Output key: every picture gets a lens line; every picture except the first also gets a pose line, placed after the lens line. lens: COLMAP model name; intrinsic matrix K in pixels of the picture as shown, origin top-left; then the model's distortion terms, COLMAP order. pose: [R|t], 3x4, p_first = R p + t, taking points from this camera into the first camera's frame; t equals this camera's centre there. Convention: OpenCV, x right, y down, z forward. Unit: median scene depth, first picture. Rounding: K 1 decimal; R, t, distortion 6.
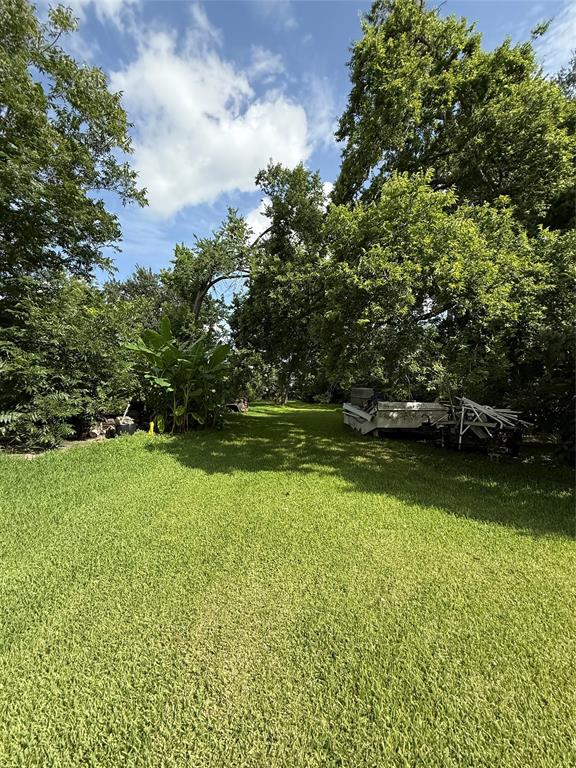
lens RADIAL K [[306.4, 0, 287.1], [0, 306.4, 387.7], [0, 0, 1]] dist [0.001613, -0.000269]
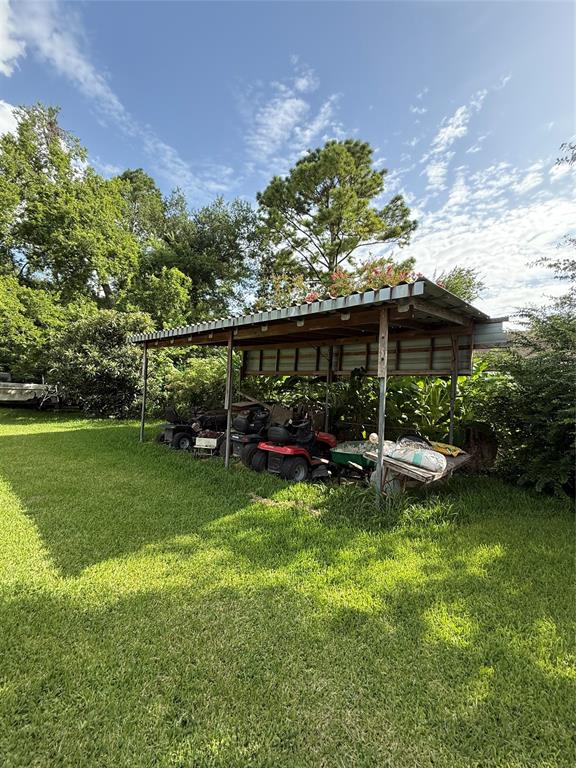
lens RADIAL K [[306.4, 0, 278.1], [0, 306.4, 382.6], [0, 0, 1]] dist [0.001613, -0.000269]
pose [[0.678069, 0.044571, 0.733646, 0.071389], [-0.056900, 0.998347, -0.008063, -0.008579], [-0.732793, -0.036277, 0.679484, -0.490425]]
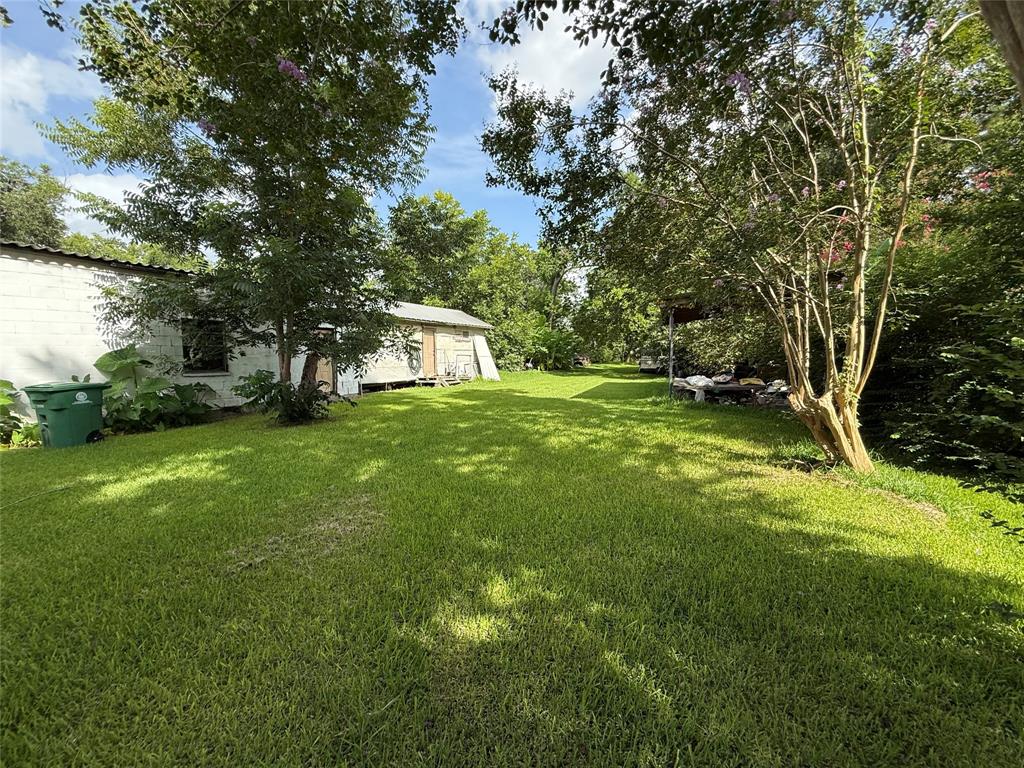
lens RADIAL K [[408.5, 0, 519.4], [0, 408.5, 383.4], [0, 0, 1]] dist [0.001613, -0.000269]
pose [[0.933855, 0.009958, -0.357513, 0.275460], [0.021074, 0.996344, 0.082797, -0.009000], [0.357031, -0.084854, 0.930231, -1.014859]]
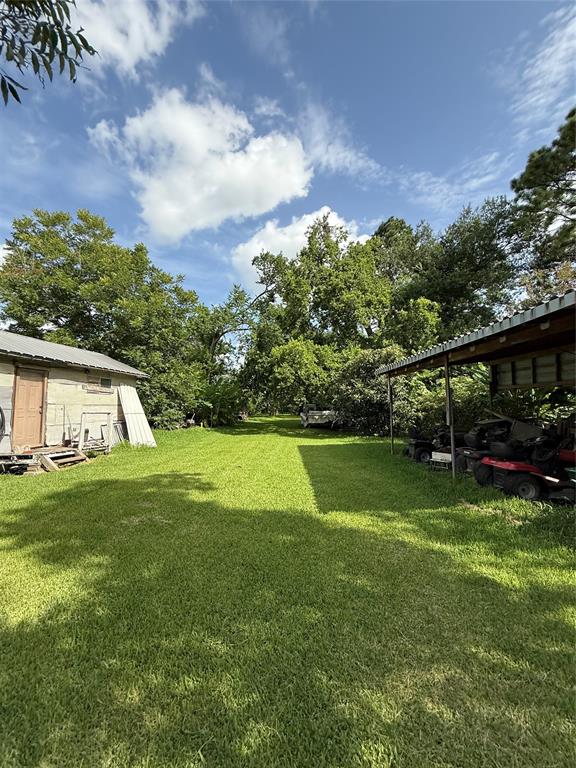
lens RADIAL K [[306.4, 0, 290.3], [0, 306.4, 378.7], [0, 0, 1]] dist [0.001613, -0.000269]
pose [[0.999858, -0.016235, 0.004426, 0.087142], [0.016520, 0.997067, -0.074732, -0.010896], [-0.003200, 0.074794, 0.997194, -0.597148]]
